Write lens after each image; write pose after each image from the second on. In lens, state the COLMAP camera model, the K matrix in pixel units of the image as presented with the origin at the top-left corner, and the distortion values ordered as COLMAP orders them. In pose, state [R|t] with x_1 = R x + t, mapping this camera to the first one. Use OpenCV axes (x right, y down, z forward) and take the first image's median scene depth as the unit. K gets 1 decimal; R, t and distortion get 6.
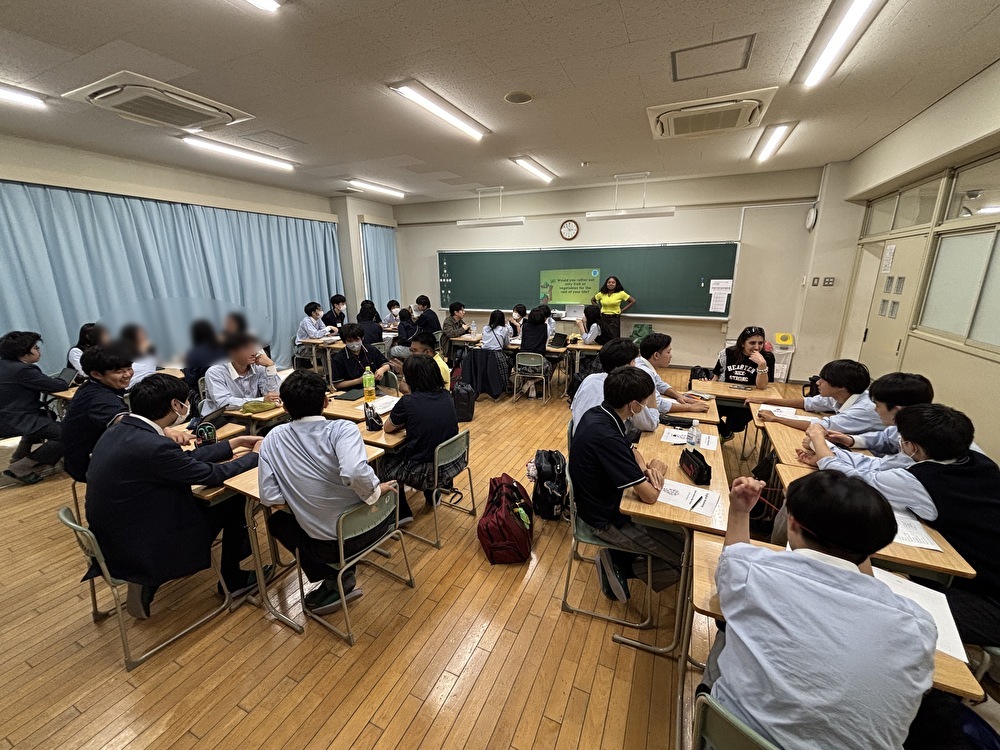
lens RADIAL K [[405.5, 0, 496.6], [0, 405.5, 375.5], [0, 0, 1]] dist [0.006333, -0.001029]
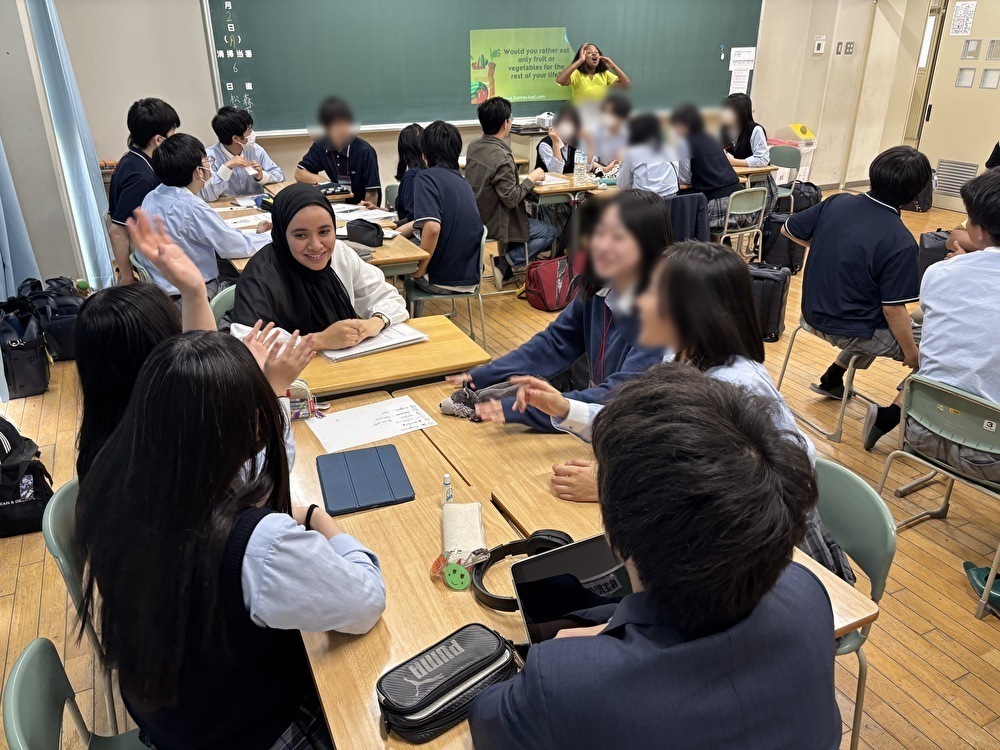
lens RADIAL K [[755.2, 0, 500.8], [0, 755.2, 381.2], [0, 0, 1]] dist [0.024155, -0.027367]
pose [[0.635440, -0.302977, 0.710226, -0.734193], [0.198890, 0.952989, 0.228591, -0.077859], [-0.746095, -0.003999, 0.665827, 0.466393]]
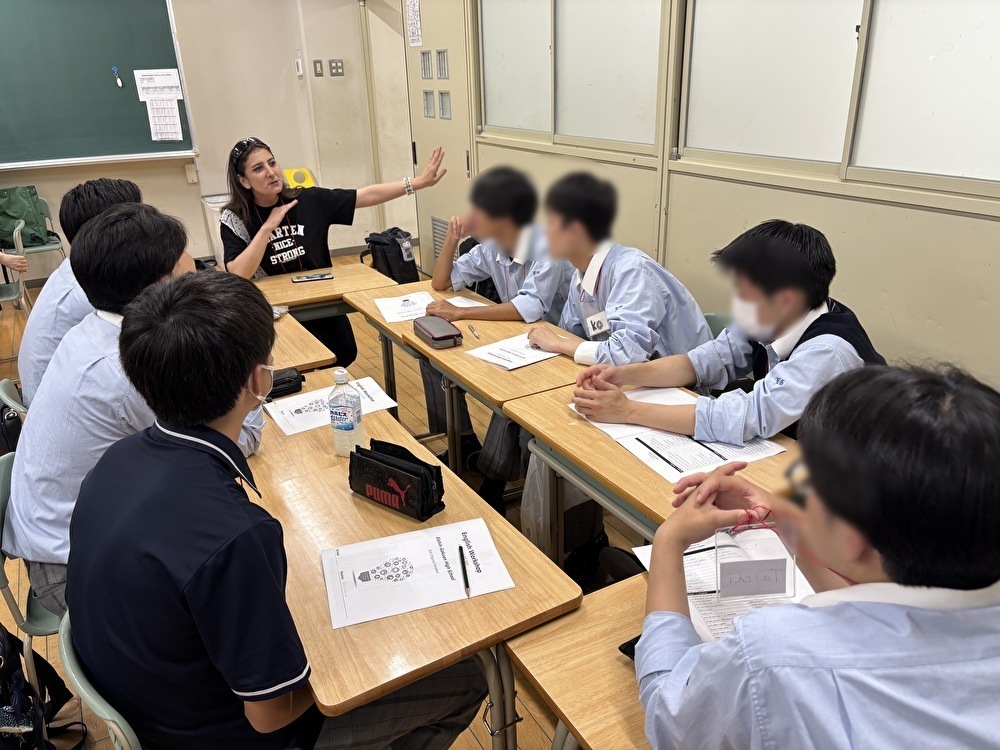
lens RADIAL K [[755.2, 0, 501.0], [0, 755.2, 367.8], [0, 0, 1]] dist [0.024155, -0.027367]
pose [[0.561285, -0.312460, 0.766373, 0.002444], [0.232308, 0.948247, 0.216472, -0.007423], [-0.794350, 0.056532, 0.604824, 0.177243]]
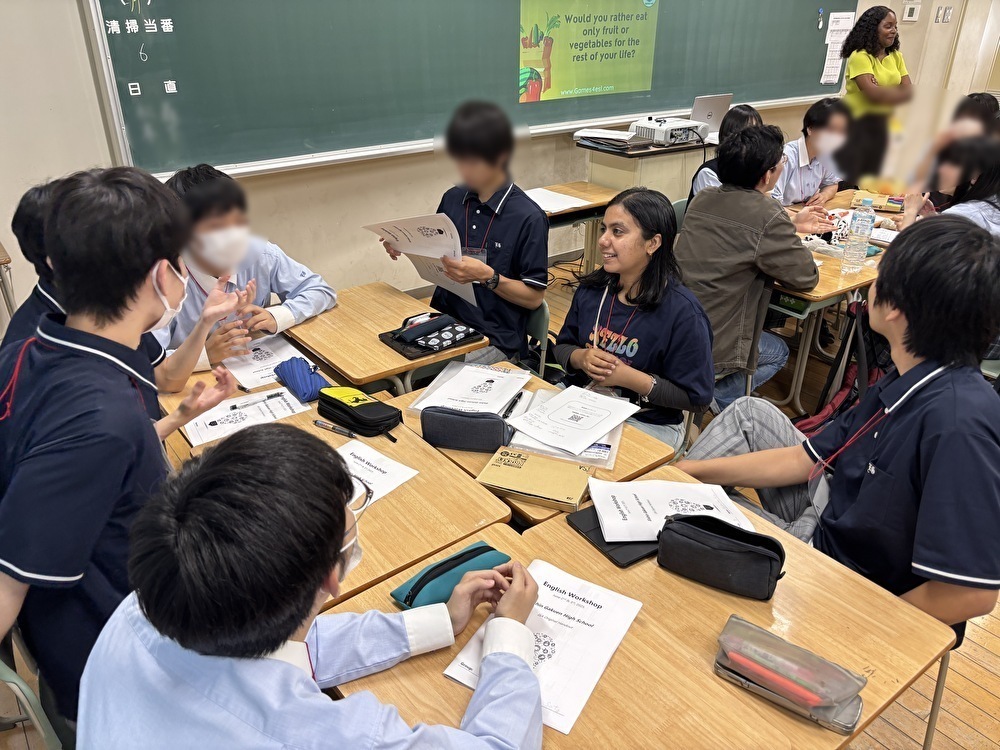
lens RADIAL K [[755.2, 0, 500.7], [0, 755.2, 378.3], [0, 0, 1]] dist [0.024155, -0.027367]
pose [[0.469393, -0.383938, 0.795149, -0.525128], [0.218137, 0.923028, 0.316914, -0.207118], [-0.855621, 0.024694, 0.517014, 0.884634]]
